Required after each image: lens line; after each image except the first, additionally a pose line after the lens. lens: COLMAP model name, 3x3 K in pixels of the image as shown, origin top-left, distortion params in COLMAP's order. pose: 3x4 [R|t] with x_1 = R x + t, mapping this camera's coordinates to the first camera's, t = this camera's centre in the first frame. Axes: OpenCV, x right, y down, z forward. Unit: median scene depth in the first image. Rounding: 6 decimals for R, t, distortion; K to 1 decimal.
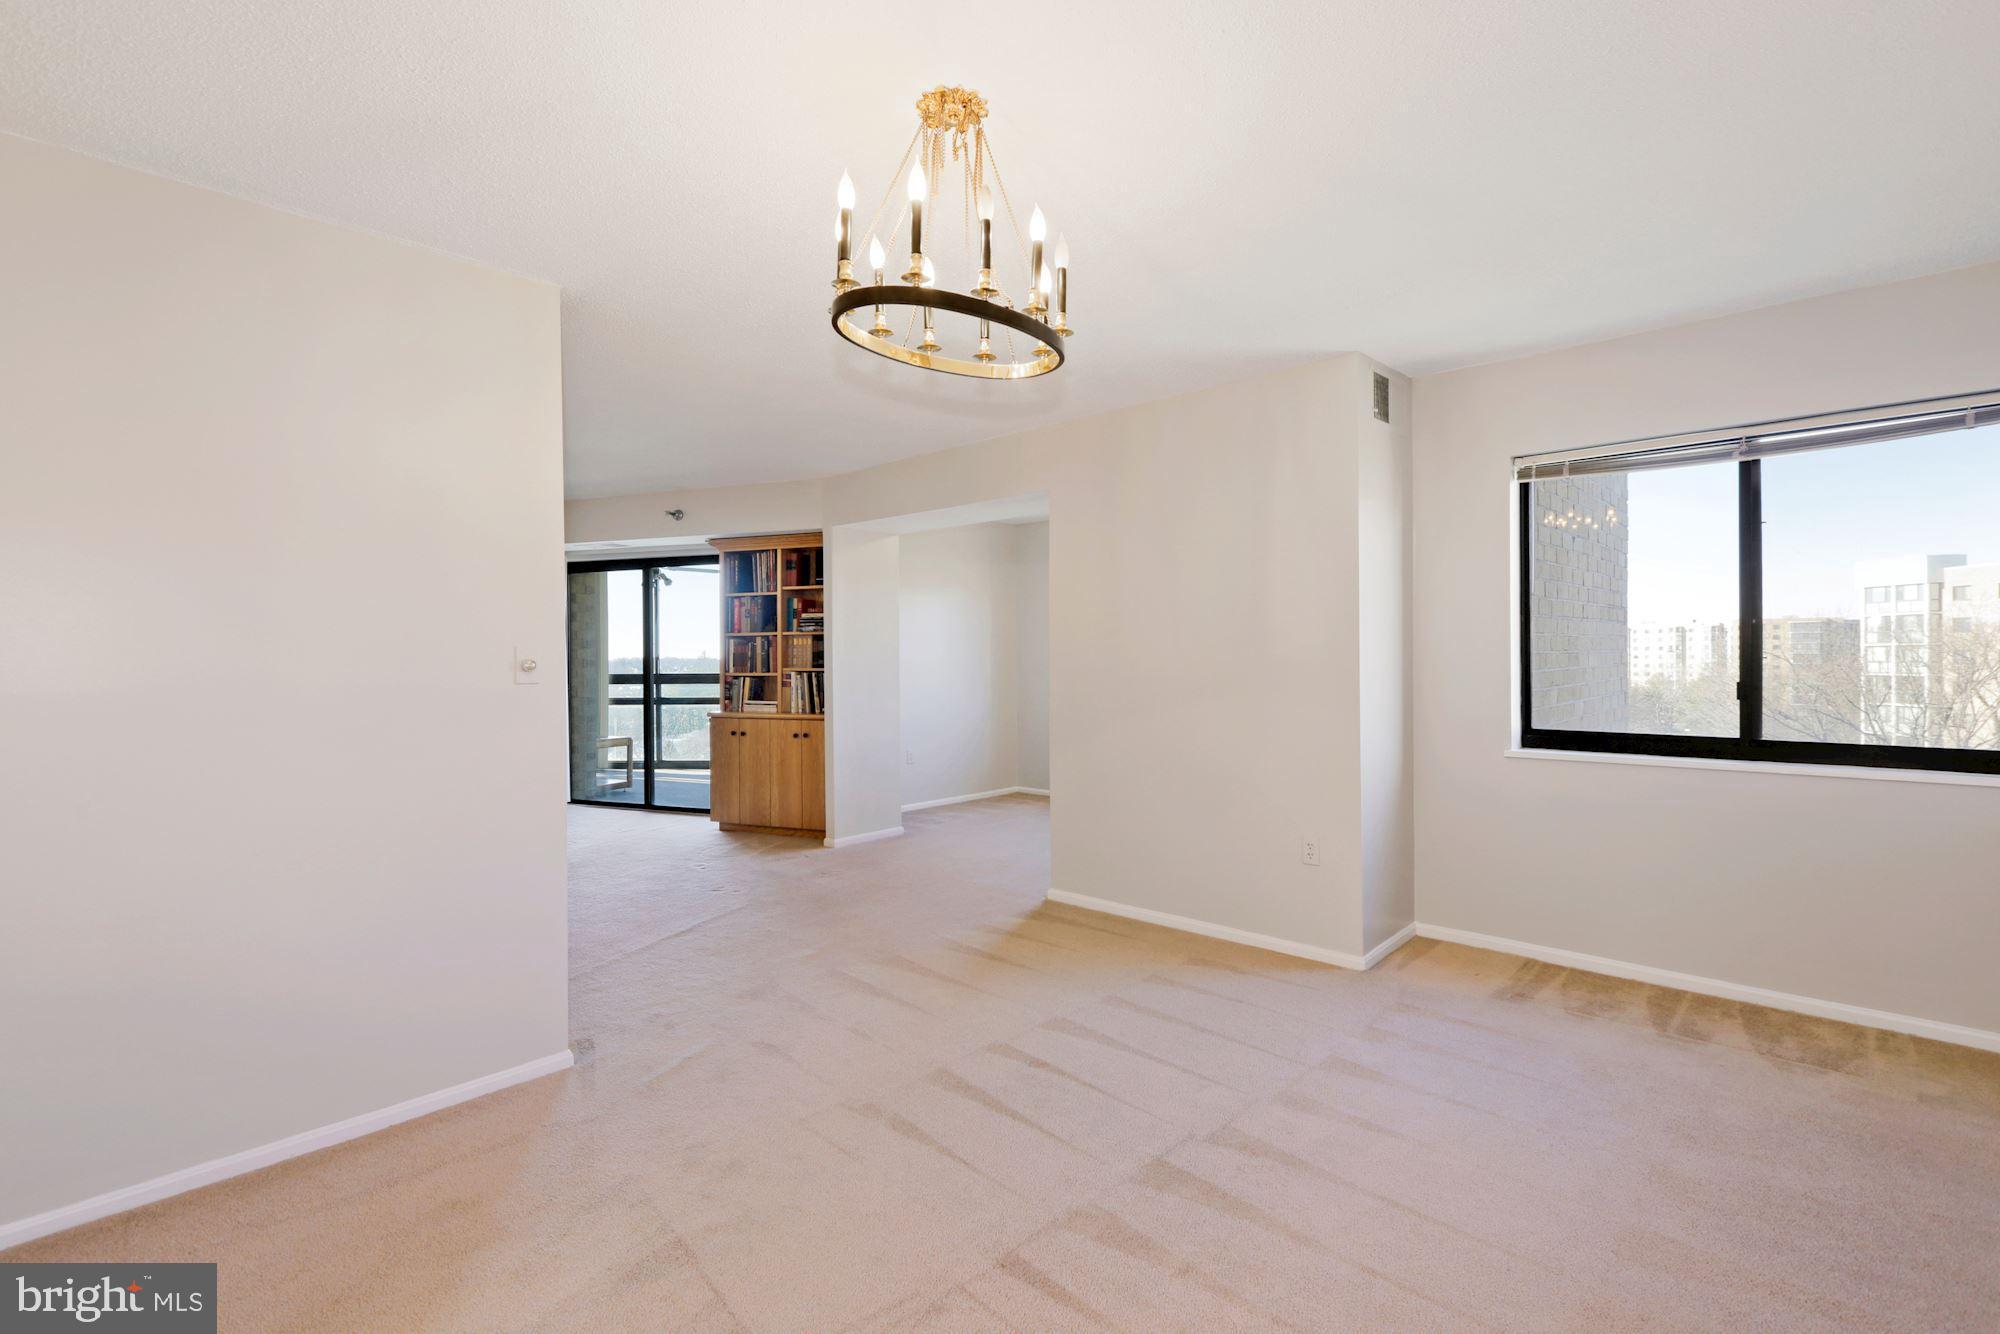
lens RADIAL K [[899.1, 0, 1004.2], [0, 899.1, 658.5], [0, 0, 1]] dist [0.002713, -0.001113]
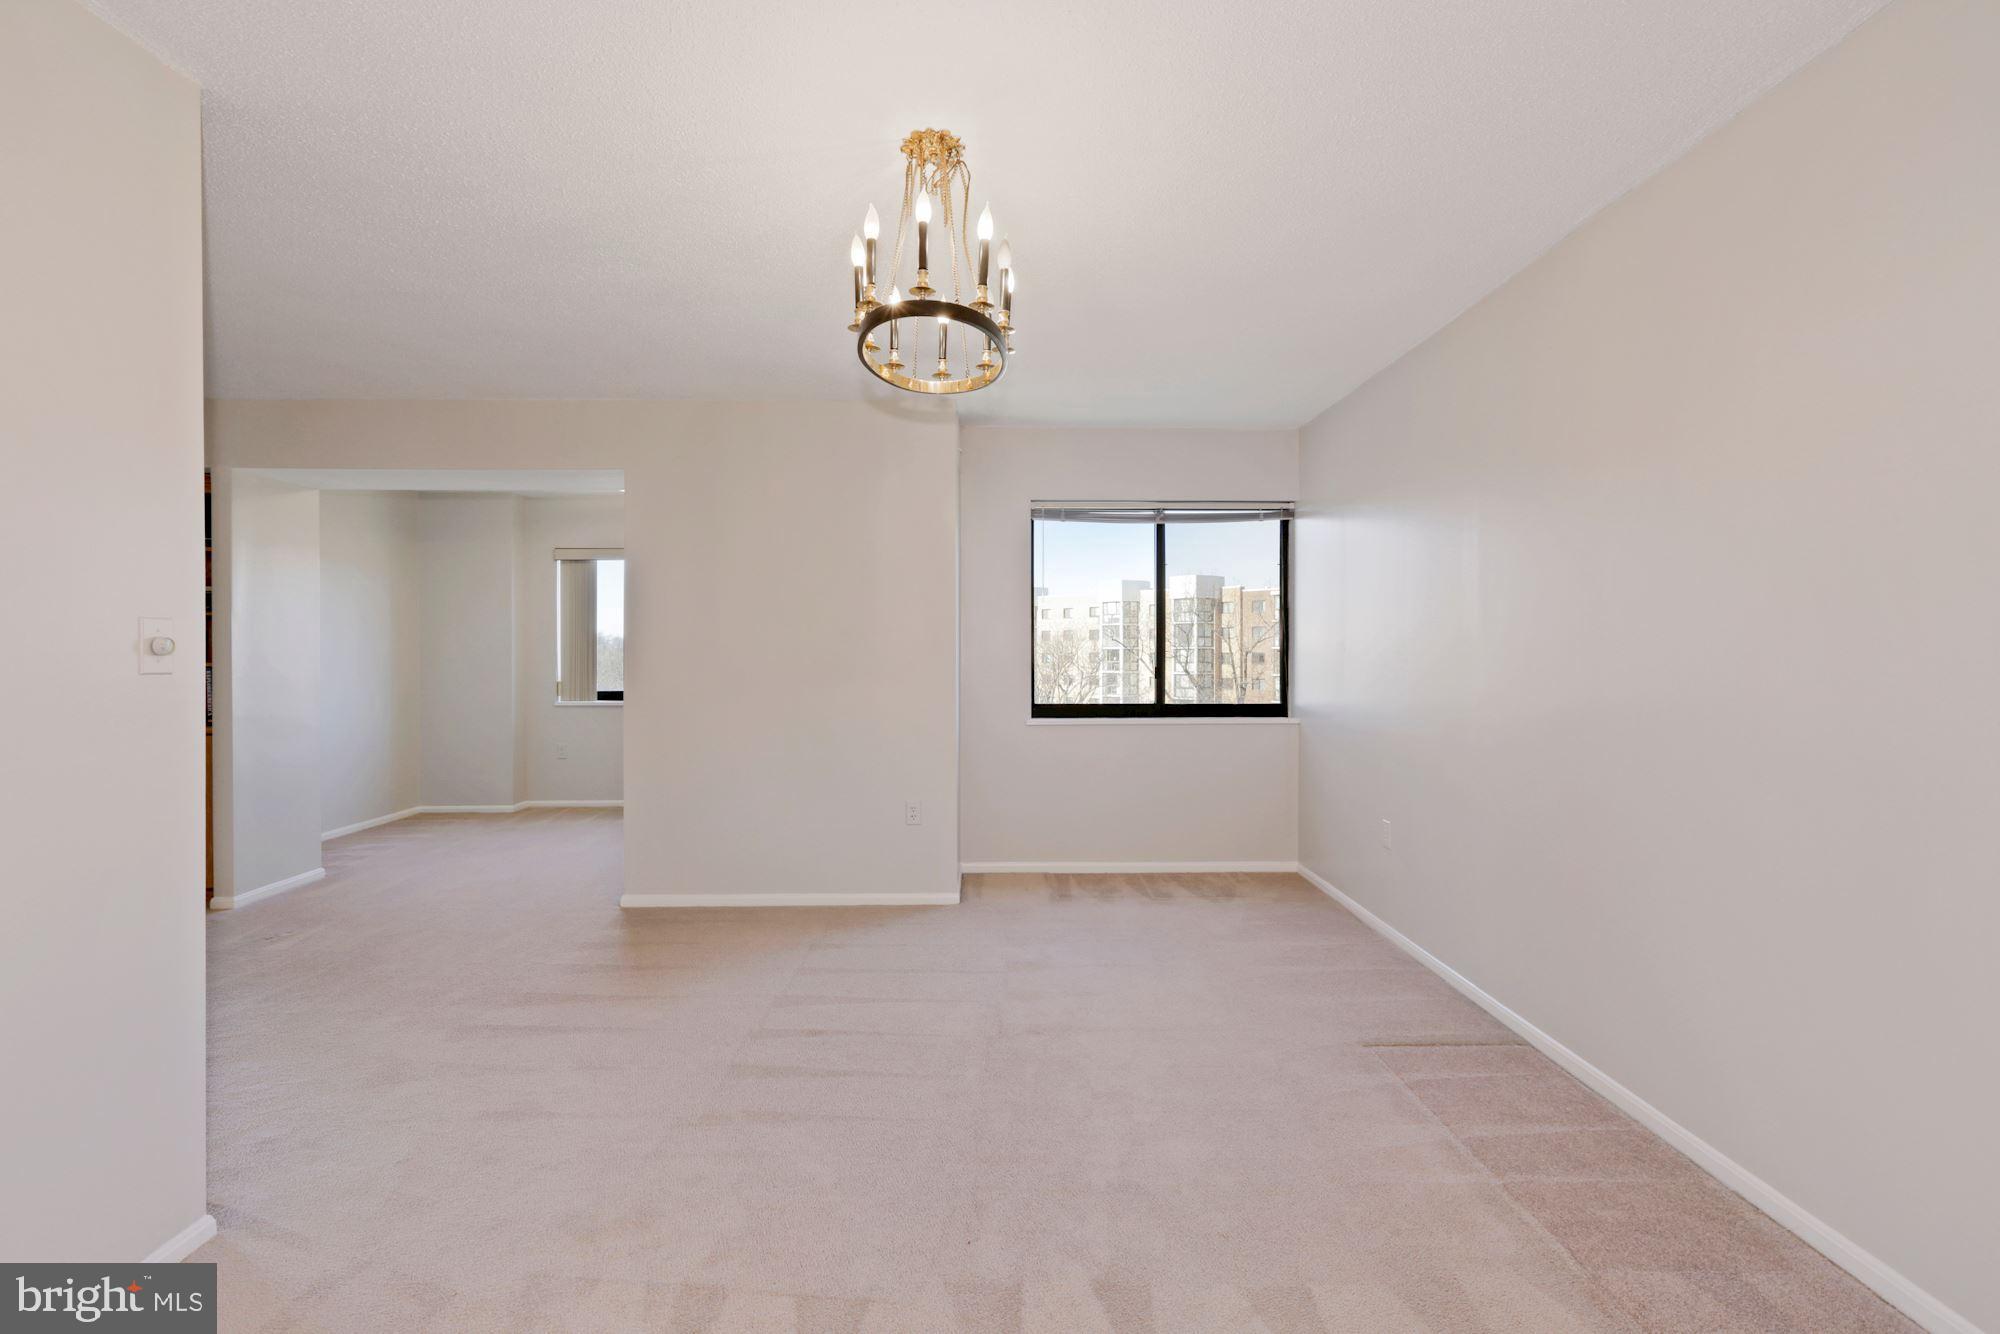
lens RADIAL K [[899.1, 0, 989.2], [0, 899.1, 657.7], [0, 0, 1]] dist [0.002713, -0.001113]
pose [[0.722802, 0.002344, 0.691051, -0.407809], [-0.001273, 0.999997, -0.002061, 0.012606], [-0.691054, 0.000610, 0.722803, 0.078046]]
